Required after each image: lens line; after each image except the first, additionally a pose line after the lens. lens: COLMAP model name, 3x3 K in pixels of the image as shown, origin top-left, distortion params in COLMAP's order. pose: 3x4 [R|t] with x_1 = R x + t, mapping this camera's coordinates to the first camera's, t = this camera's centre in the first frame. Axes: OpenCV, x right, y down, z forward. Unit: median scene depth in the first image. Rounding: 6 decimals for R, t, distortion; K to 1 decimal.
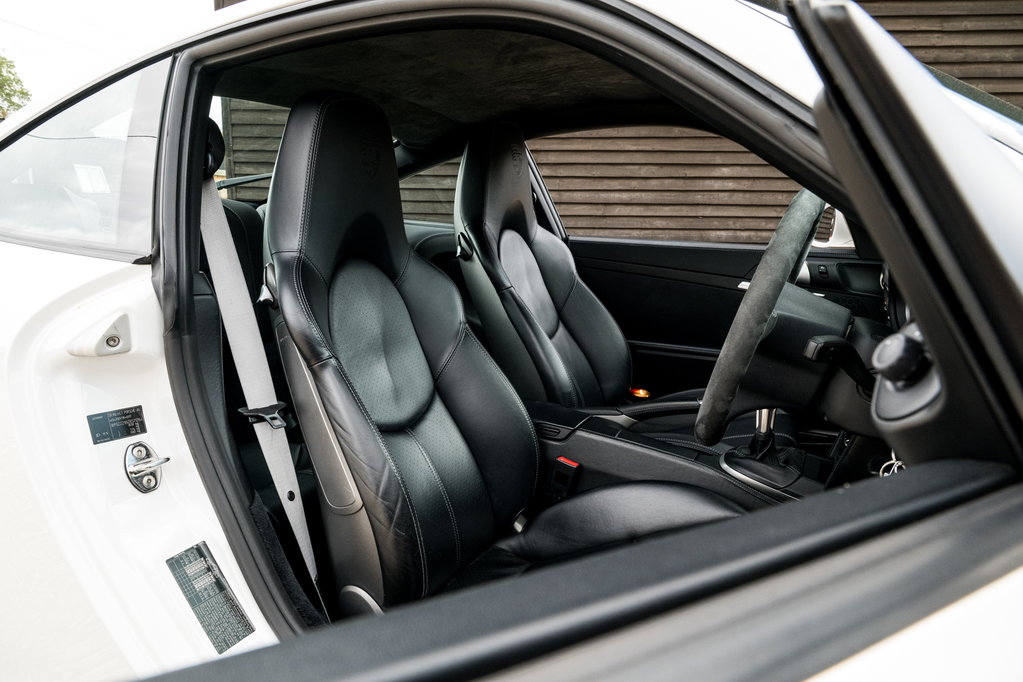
lens RADIAL K [[688.0, 0, 511.7], [0, 688.0, 338.8], [0, 0, 1]] dist [0.007458, -0.002799]
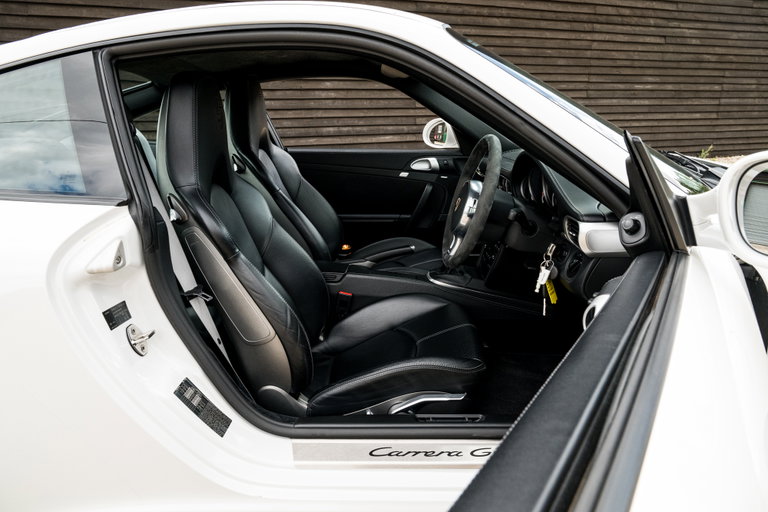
lens RADIAL K [[516.5, 0, 391.2], [0, 516.5, 255.2], [0, 0, 1]] dist [0.007458, -0.002799]
pose [[0.895368, -0.143061, 0.421722, -0.229965], [0.101083, 0.987566, 0.120401, -0.036062], [-0.433703, -0.065174, 0.898696, -0.115437]]
